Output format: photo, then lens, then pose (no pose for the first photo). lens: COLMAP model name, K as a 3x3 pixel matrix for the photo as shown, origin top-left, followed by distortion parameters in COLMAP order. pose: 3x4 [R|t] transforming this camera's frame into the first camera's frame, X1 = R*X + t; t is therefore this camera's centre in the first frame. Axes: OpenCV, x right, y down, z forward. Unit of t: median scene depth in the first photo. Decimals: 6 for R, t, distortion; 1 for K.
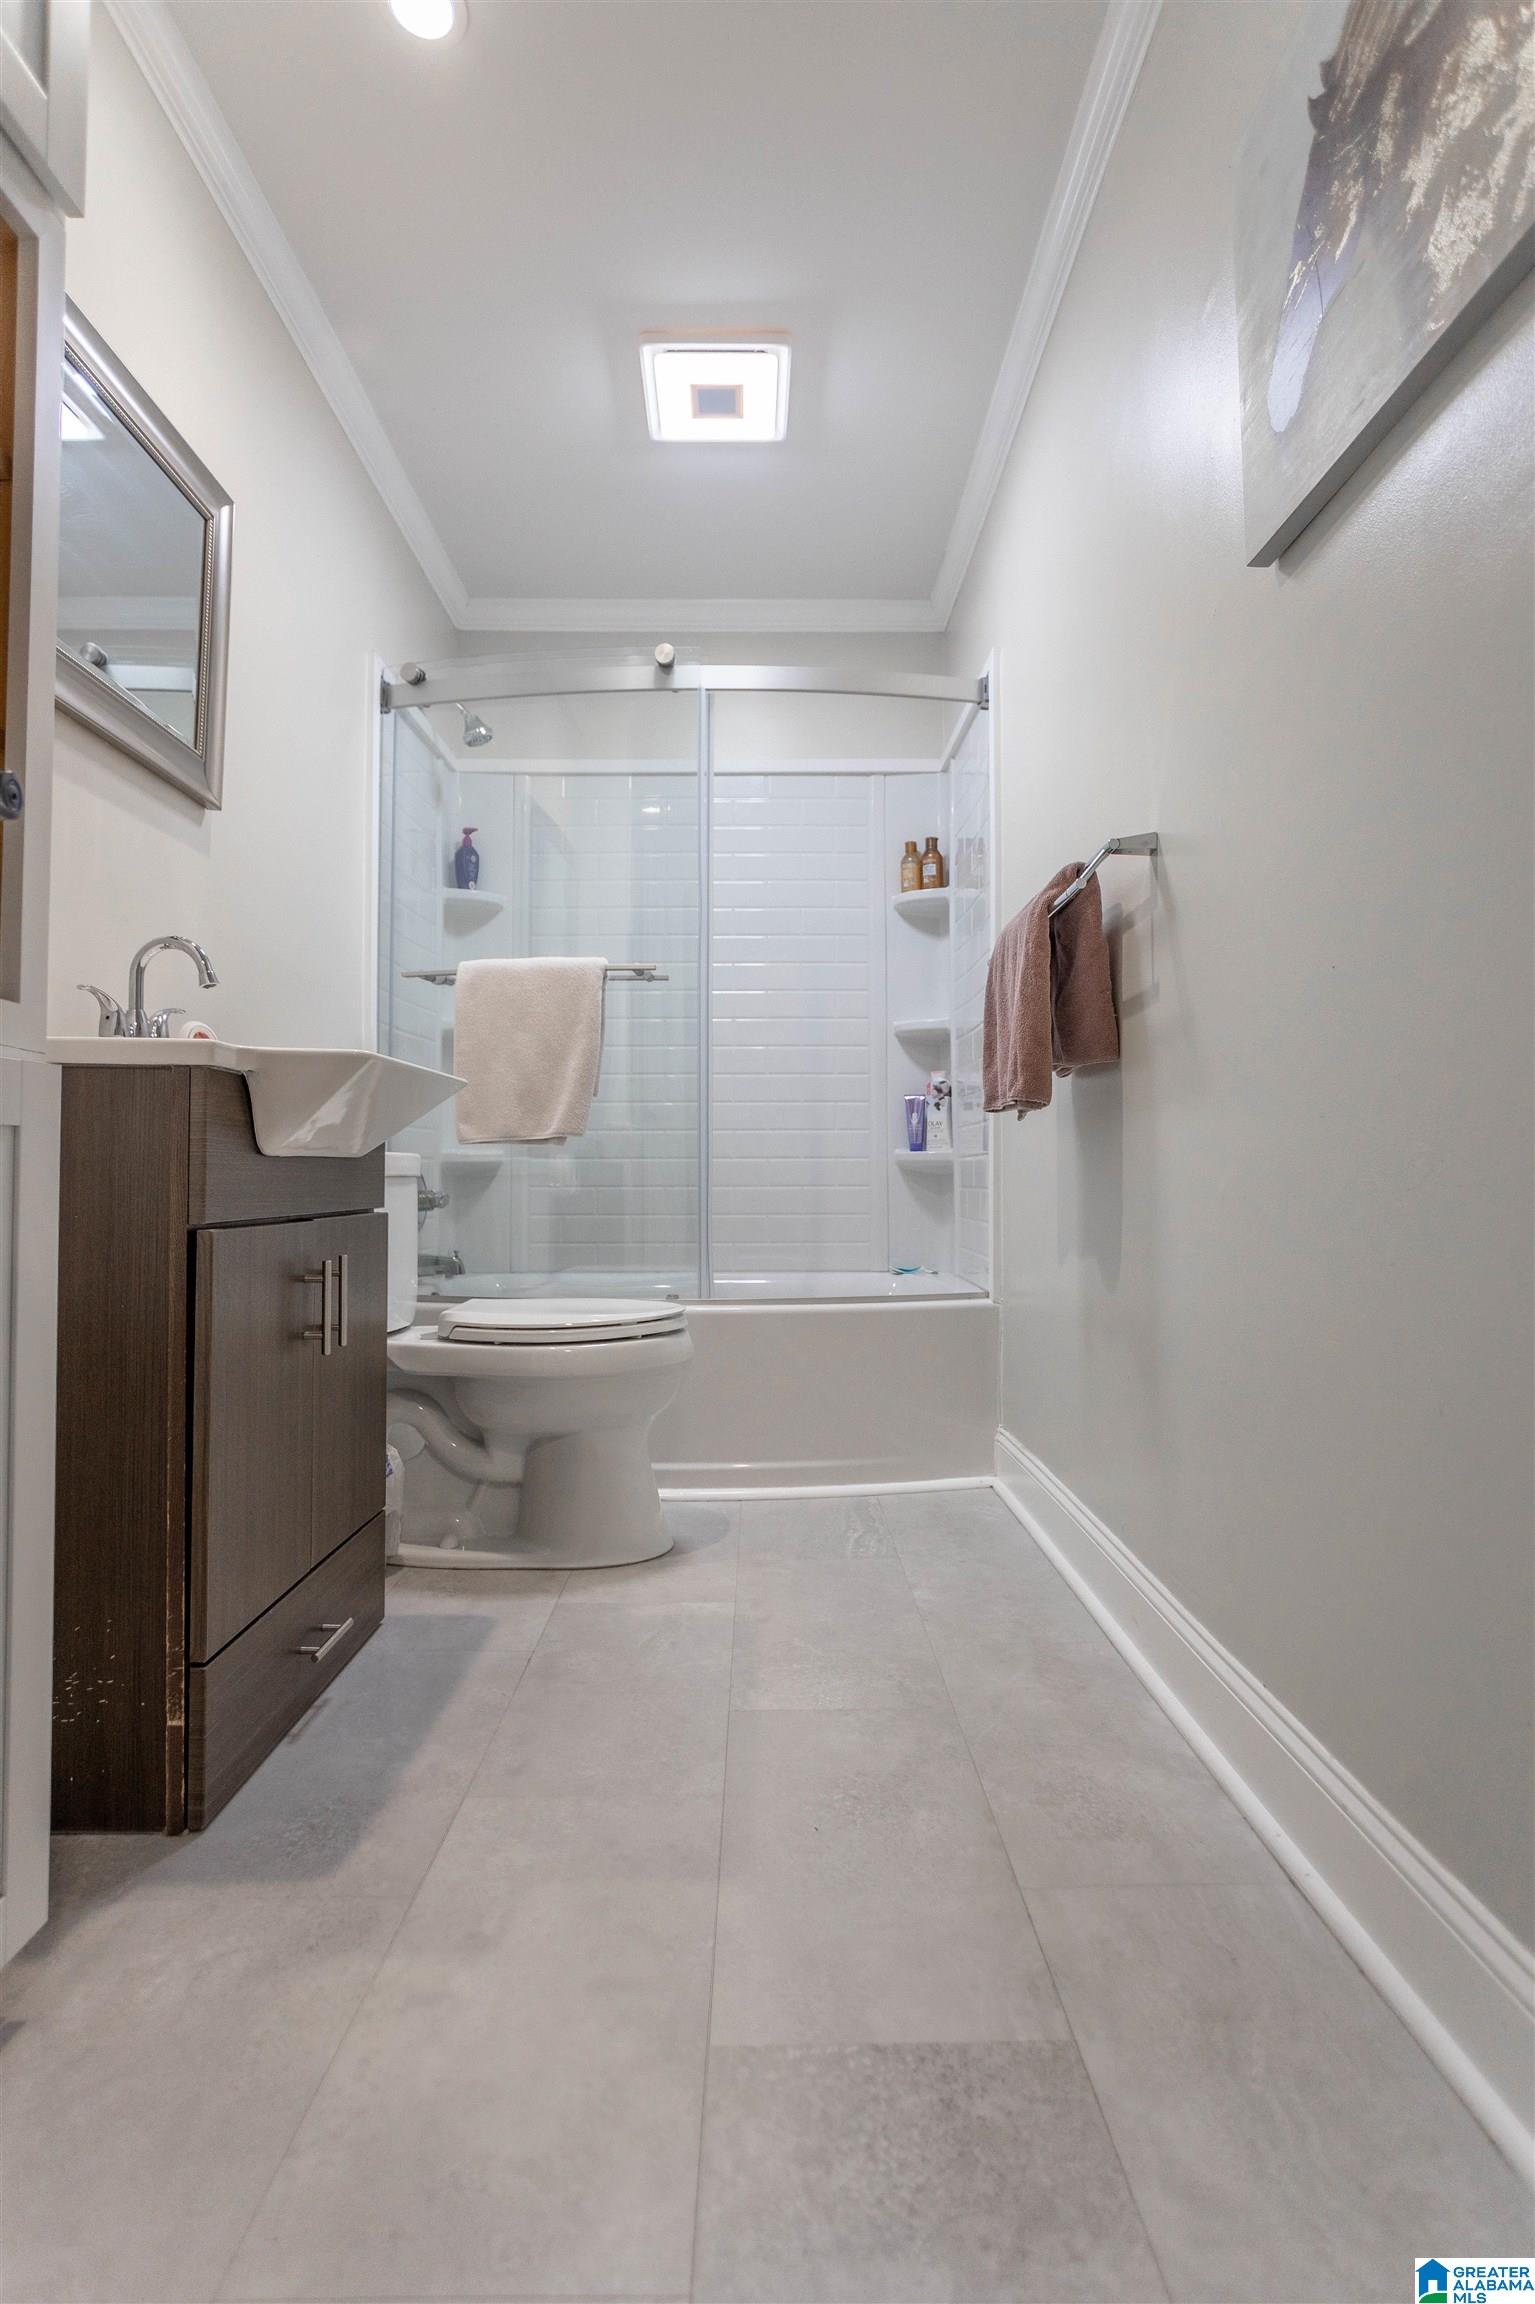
lens RADIAL K [[1198.3, 0, 786.6], [0, 1198.3, 1151.2], [0, 0, 1]] dist [-0.057066, 0.044602]
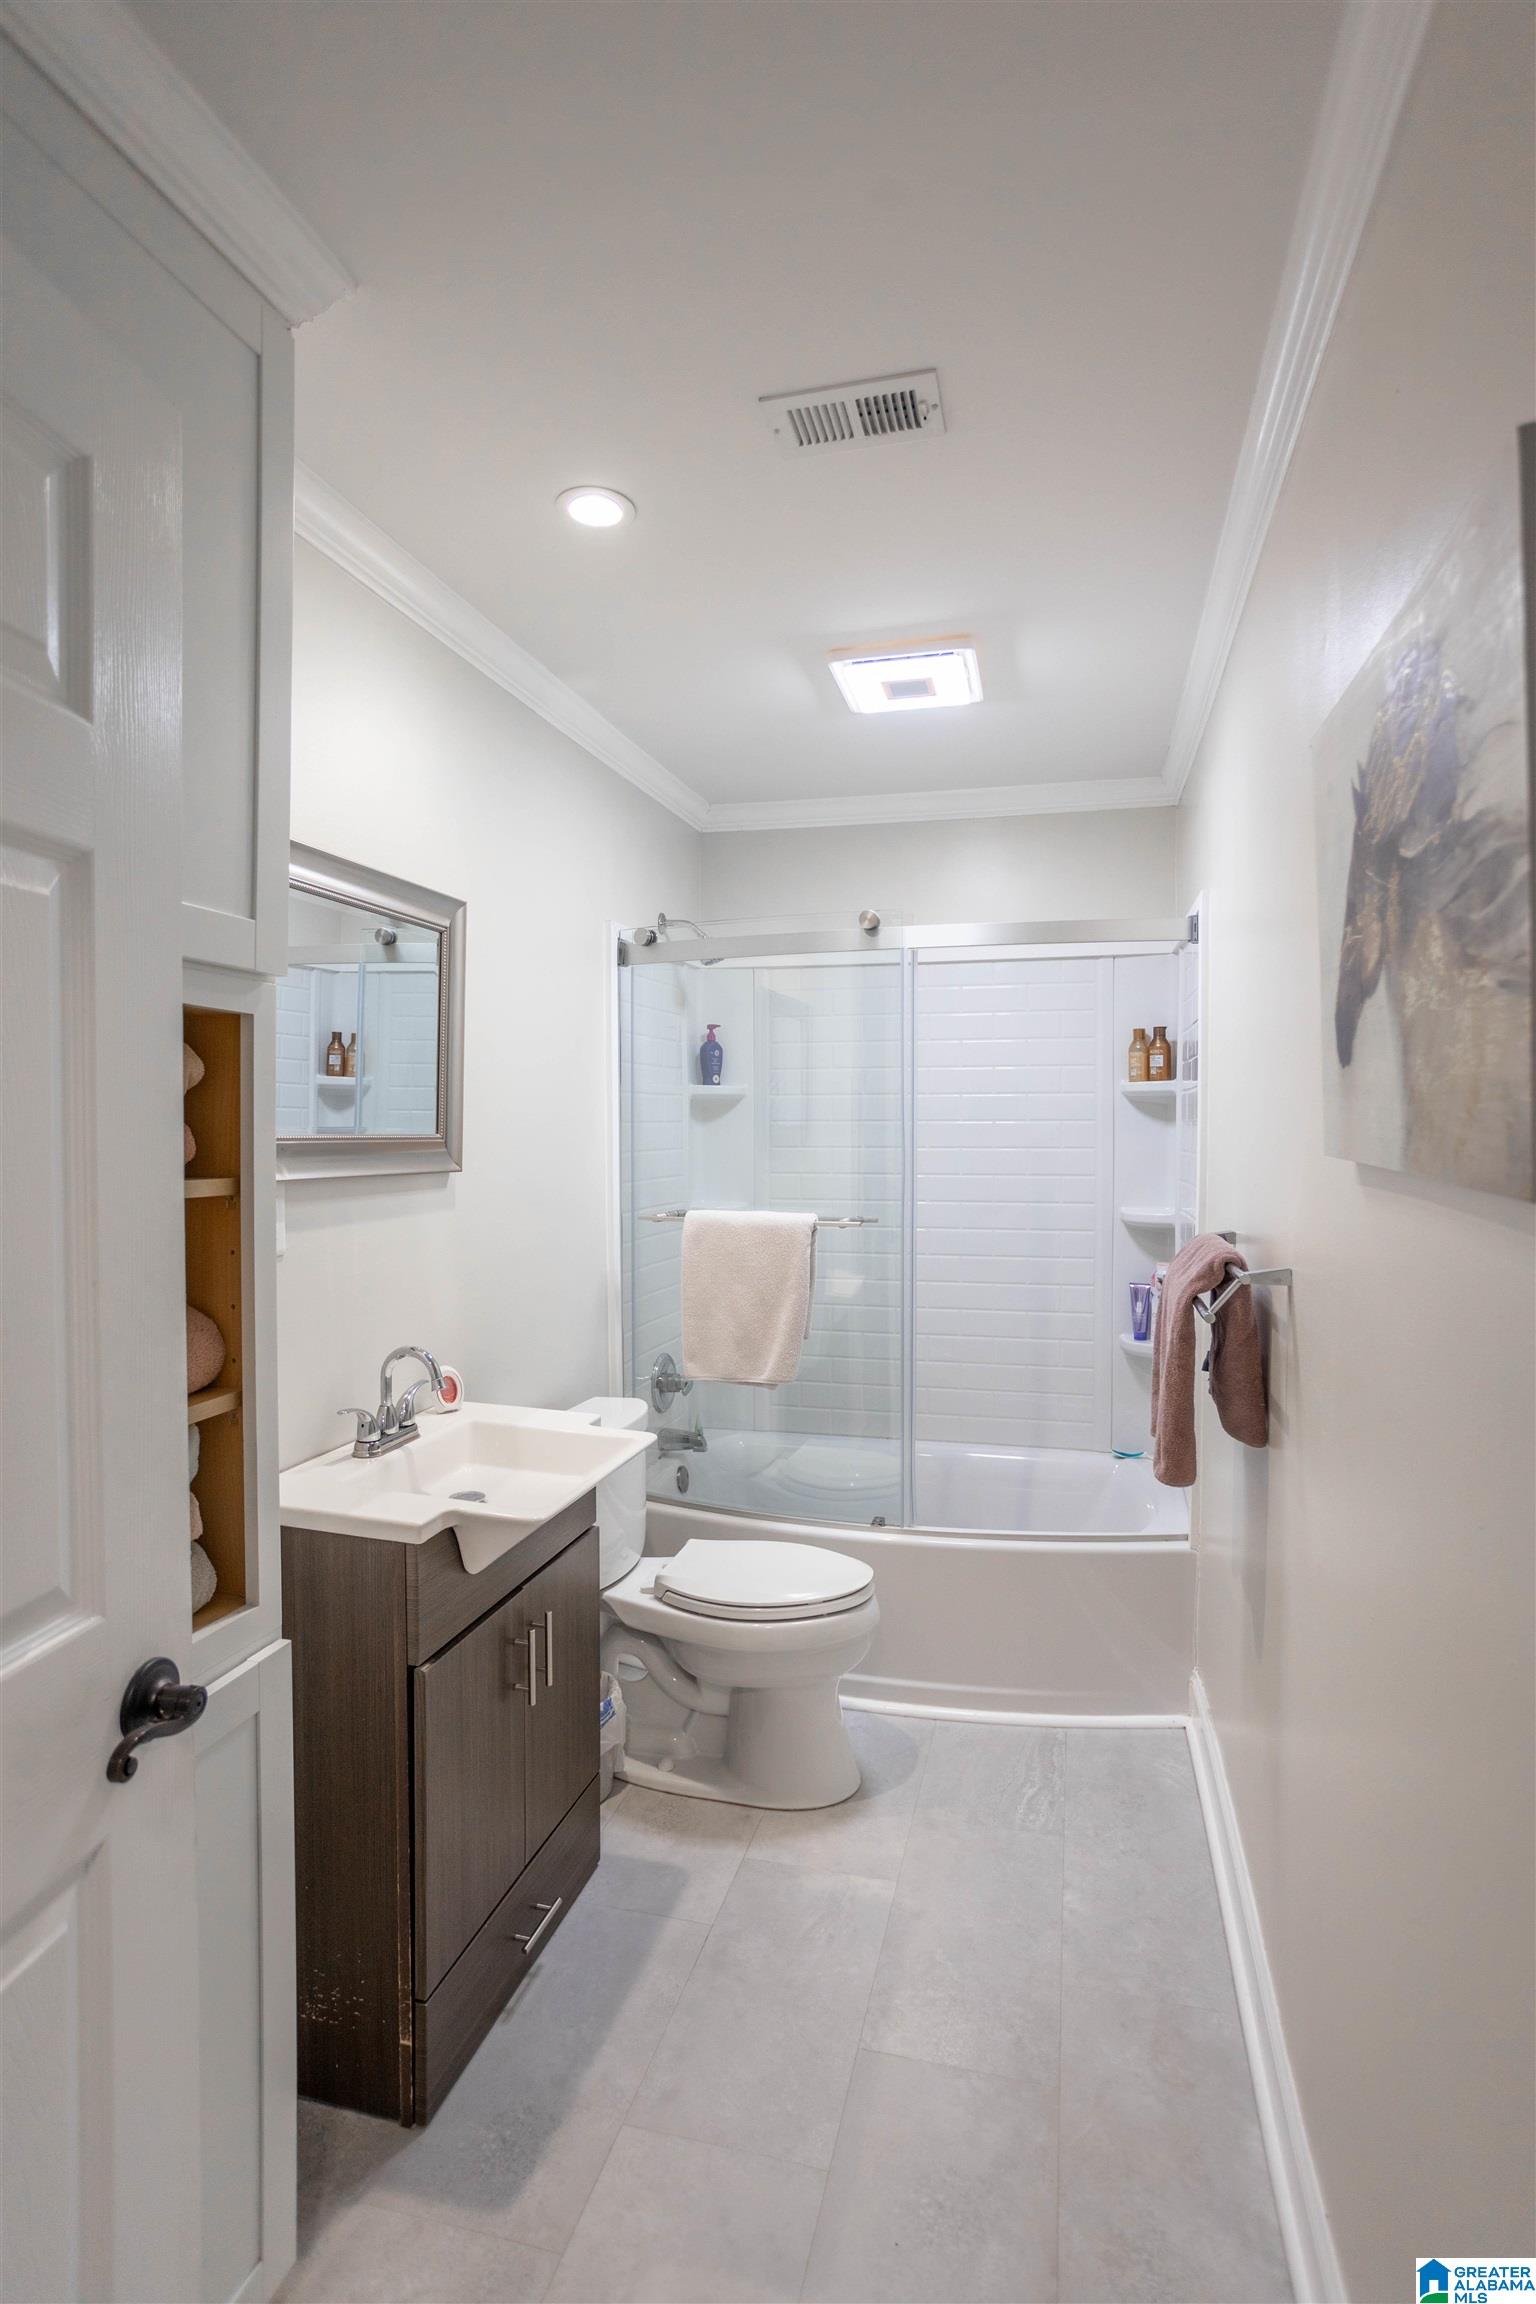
lens RADIAL K [[1198.3, 0, 787.1], [0, 1198.3, 1151.2], [0, 0, 1]] dist [-0.057066, 0.044602]
pose [[0.965508, 0.008235, -0.260242, 0.137251], [0.005057, 0.998718, 0.050364, -0.356588], [0.260323, -0.049943, 0.964229, -0.056611]]
